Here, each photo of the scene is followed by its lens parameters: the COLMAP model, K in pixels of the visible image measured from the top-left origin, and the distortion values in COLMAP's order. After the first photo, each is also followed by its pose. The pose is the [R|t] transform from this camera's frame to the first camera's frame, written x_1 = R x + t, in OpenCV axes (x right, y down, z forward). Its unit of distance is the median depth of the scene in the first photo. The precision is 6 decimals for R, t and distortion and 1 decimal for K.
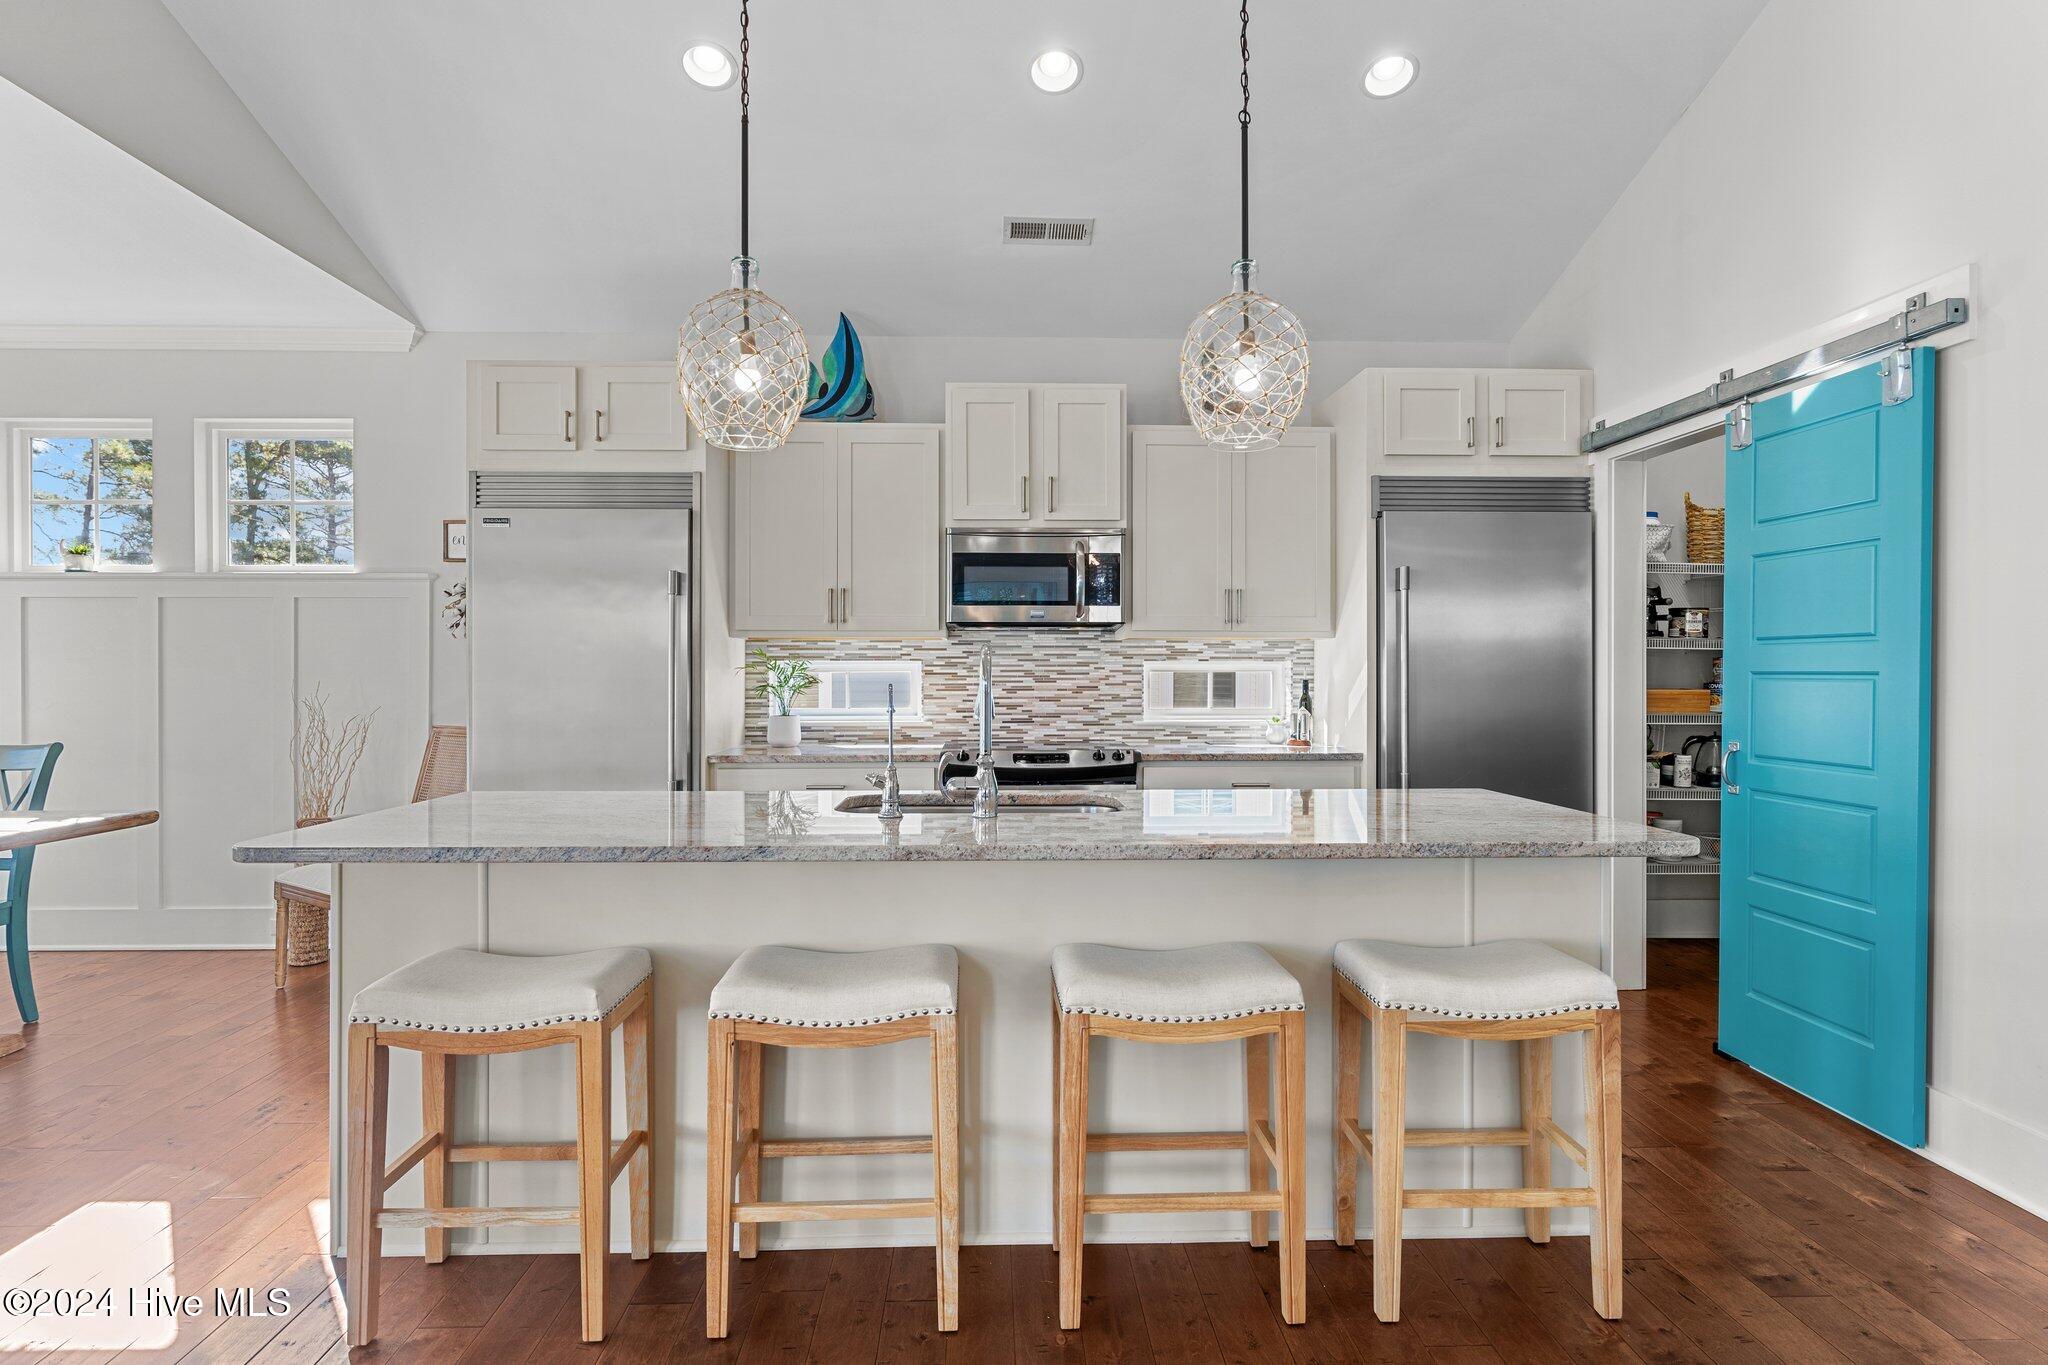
lens RADIAL K [[1090.4, 0, 1040.2], [0, 1090.4, 673.0], [0, 0, 1]] dist [-0.001634, 0.000722]
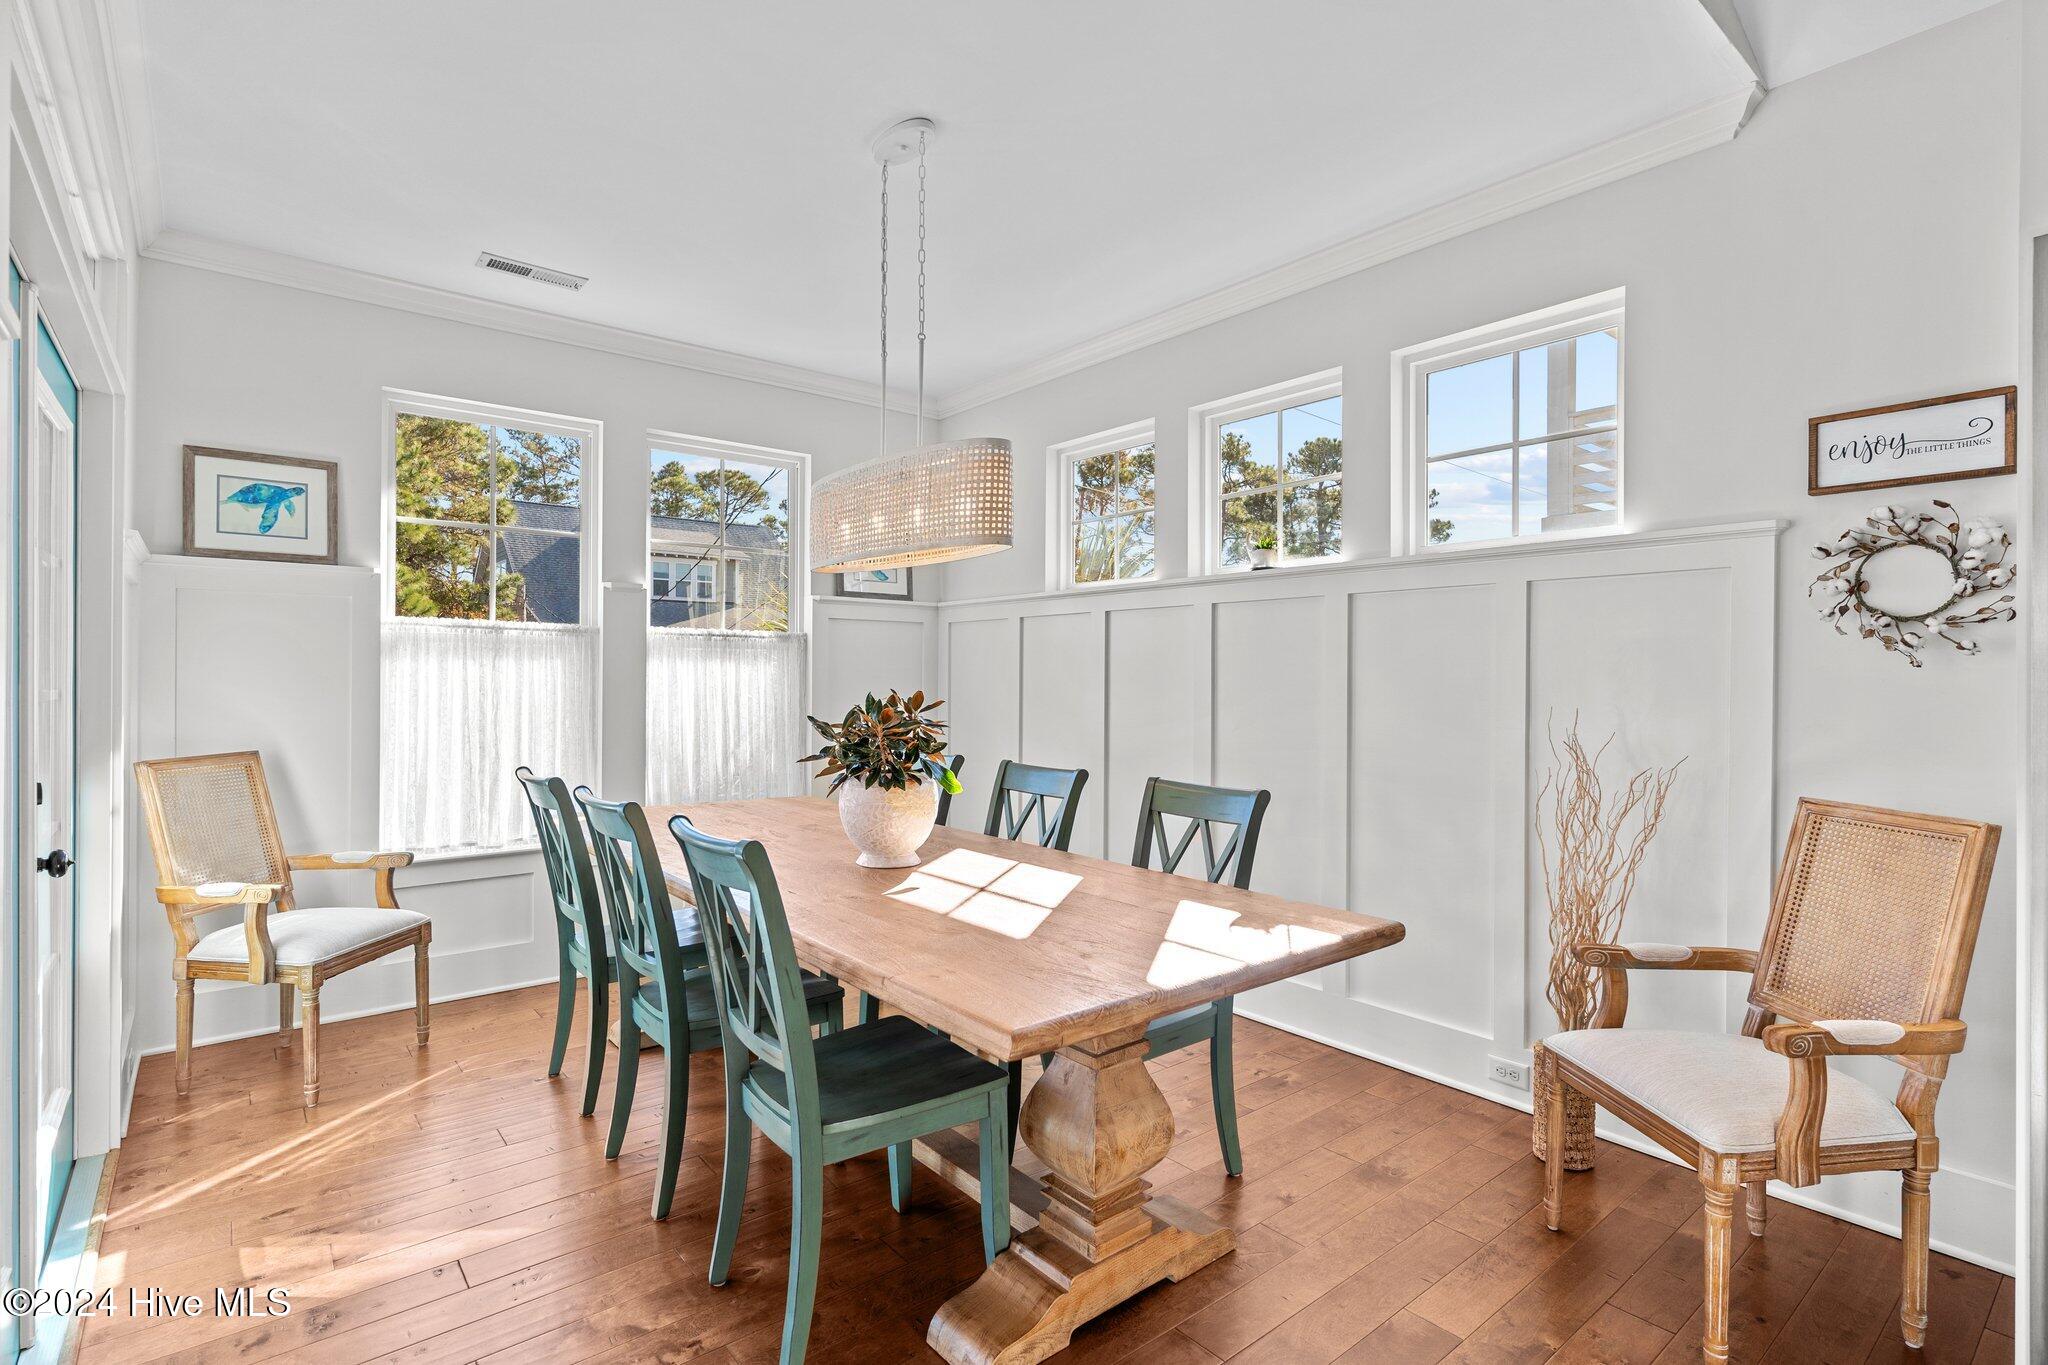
lens RADIAL K [[979.8, 0, 1009.2], [0, 979.8, 671.6], [0, 0, 1]] dist [0.000896, 0.000301]
pose [[0.602793, -0.001291, -0.797897, -0.390209], [-0.009179, 0.999921, -0.008552, -0.006024], [0.797845, 0.012479, 0.602734, 0.380352]]
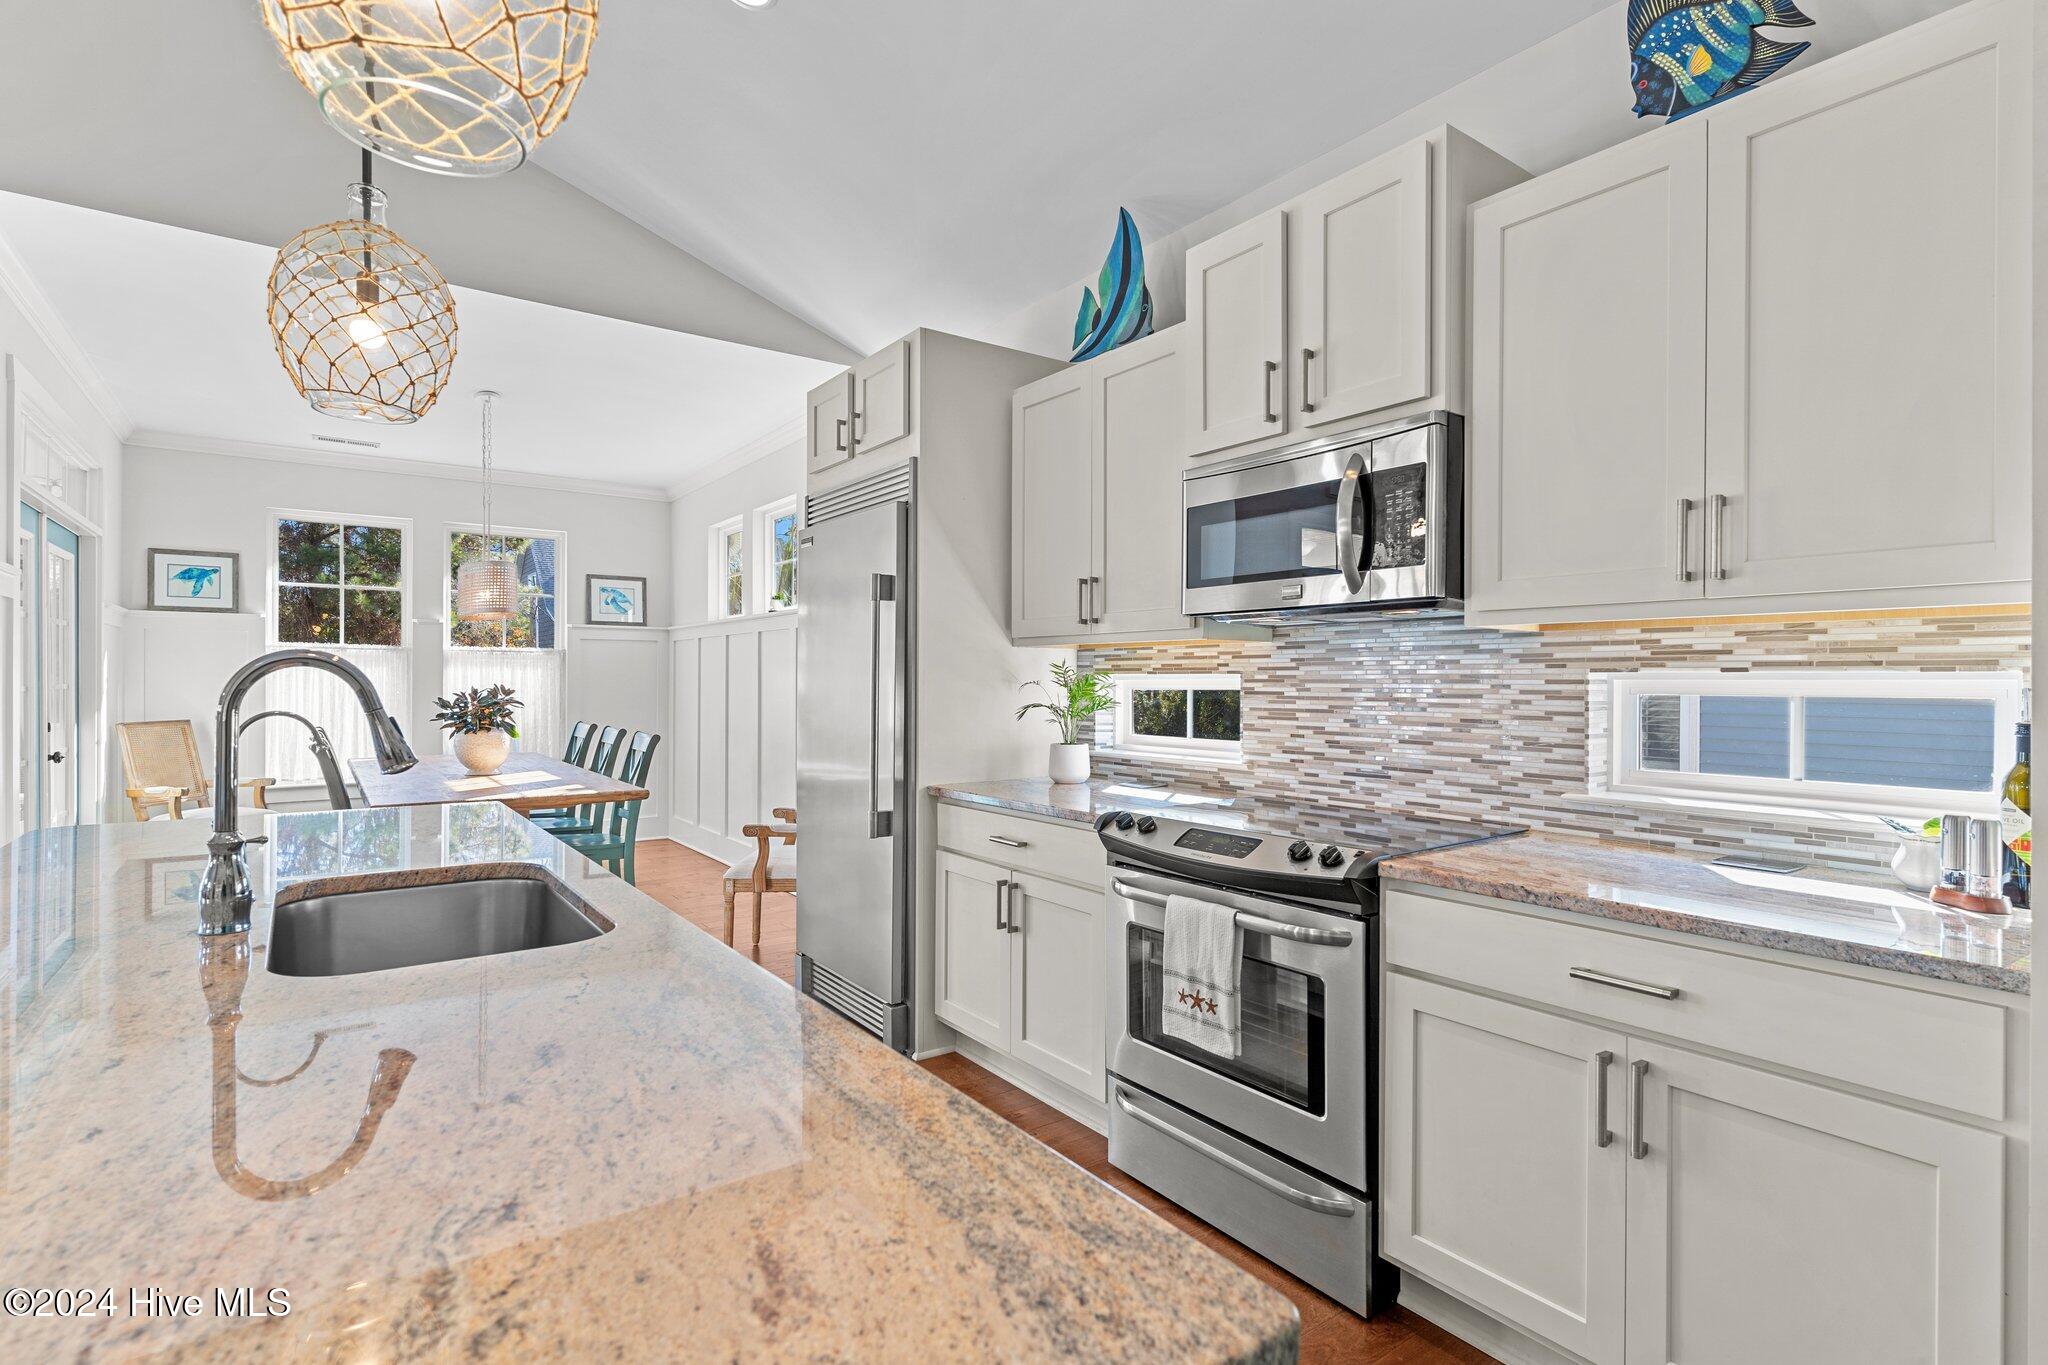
lens RADIAL K [[979.8, 0, 1013.4], [0, 979.8, 677.5], [0, 0, 1]] dist [0.000896, 0.000301]
pose [[0.557860, -0.000642, -0.829935, 0.319411], [-0.007247, 0.999958, -0.005644, -0.004405], [0.829904, 0.009163, 0.557832, 0.542513]]
